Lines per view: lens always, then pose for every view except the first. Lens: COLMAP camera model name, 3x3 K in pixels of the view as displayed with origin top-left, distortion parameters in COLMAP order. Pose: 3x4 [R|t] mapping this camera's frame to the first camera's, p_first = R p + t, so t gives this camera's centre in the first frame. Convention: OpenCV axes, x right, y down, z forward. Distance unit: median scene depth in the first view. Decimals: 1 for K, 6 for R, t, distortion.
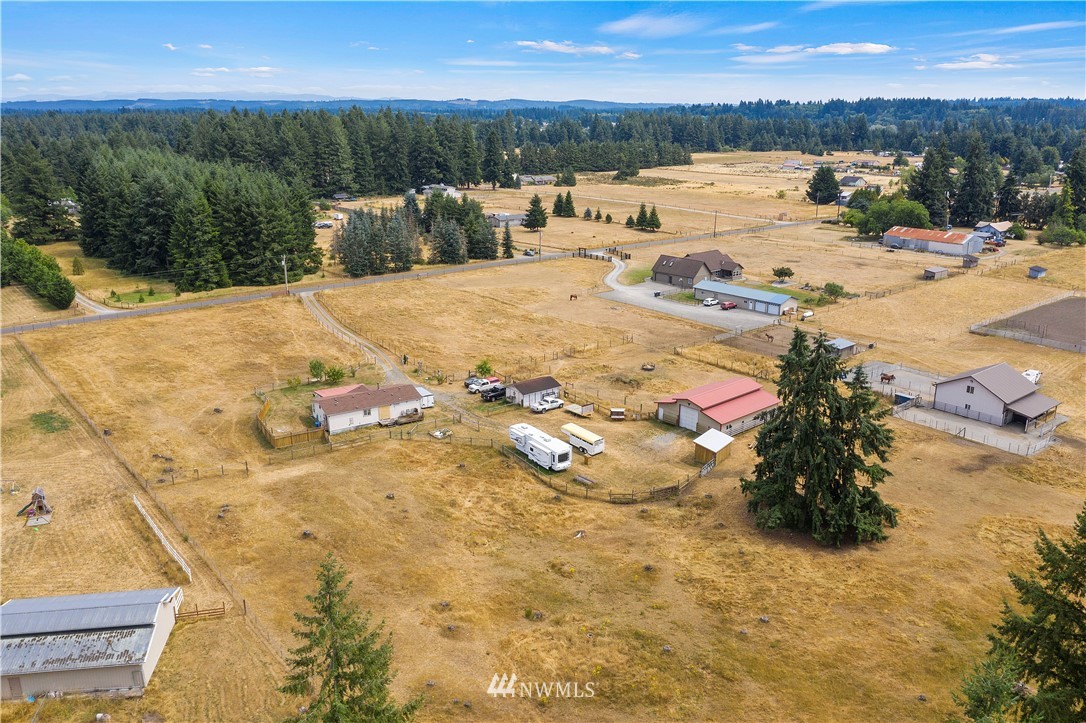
lens RADIAL K [[853.9, 0, 543.0], [0, 853.9, 361.5], [0, 0, 1]] dist [-0.014801, 0.000301]
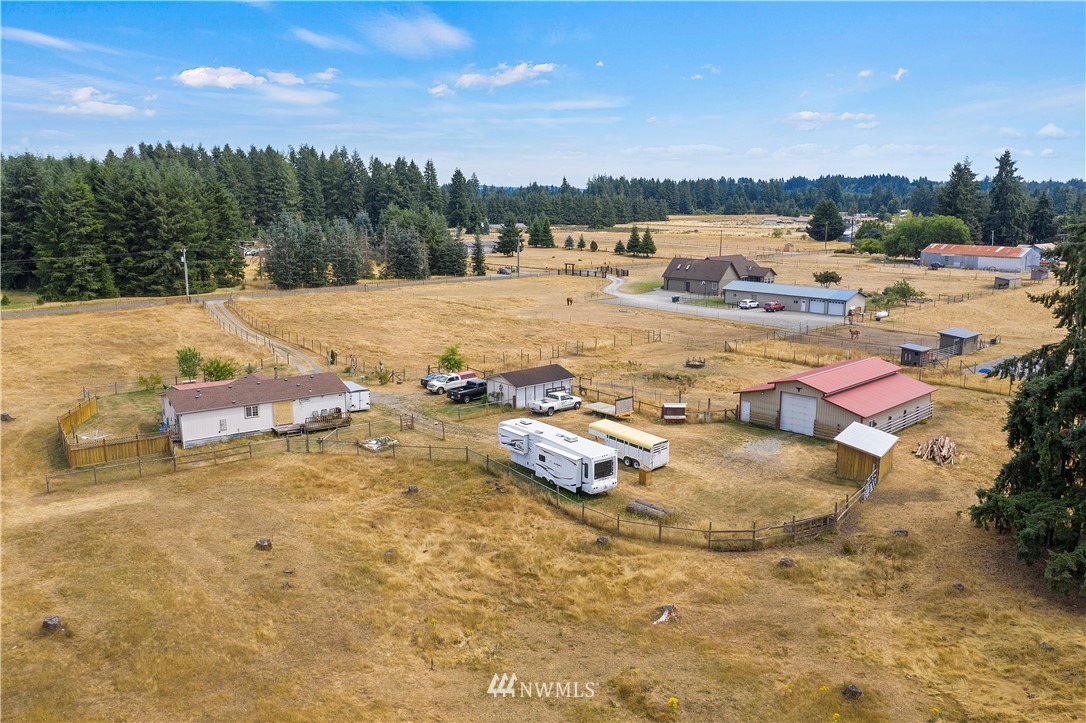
lens RADIAL K [[853.9, 0, 543.0], [0, 853.9, 361.5], [0, 0, 1]] dist [-0.014801, 0.000301]
pose [[0.999085, -0.008139, 0.041987, -0.030515], [0.012192, 0.995190, -0.097198, 0.083030], [-0.040994, 0.097621, 0.994379, 0.399876]]
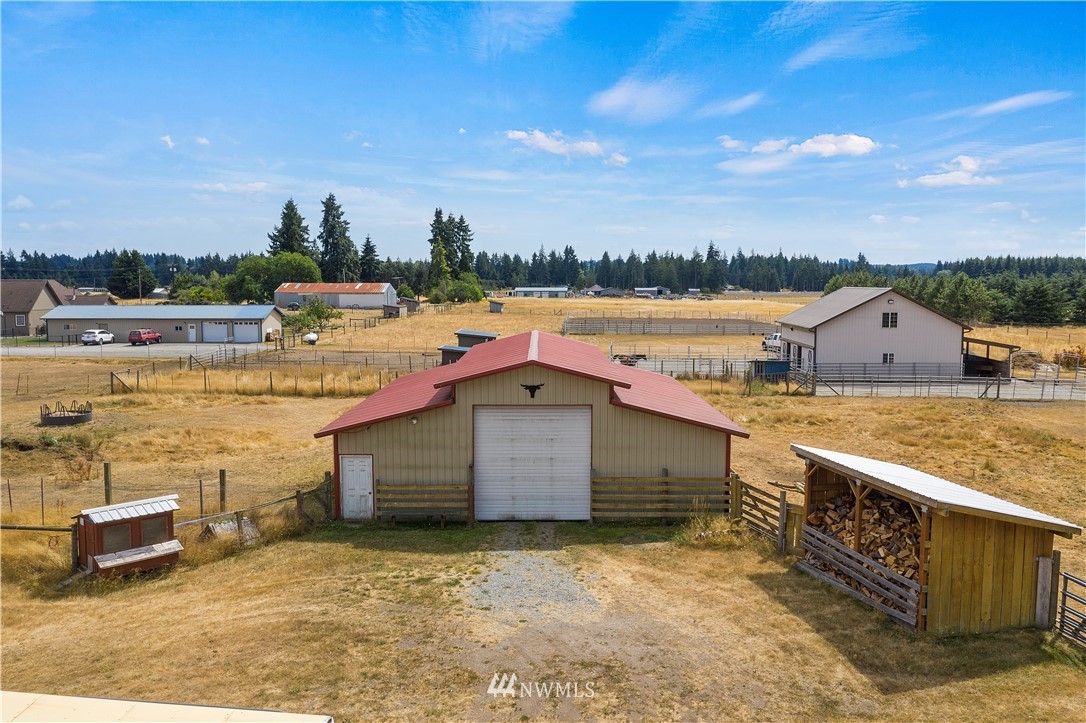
lens RADIAL K [[853.9, 0, 543.0], [0, 853.9, 361.5], [0, 0, 1]] dist [-0.014801, 0.000301]
pose [[0.662968, -0.068265, 0.745529, 0.021972], [0.212737, 0.971960, -0.100180, 0.061852], [-0.717786, 0.225017, 0.658901, 0.832106]]
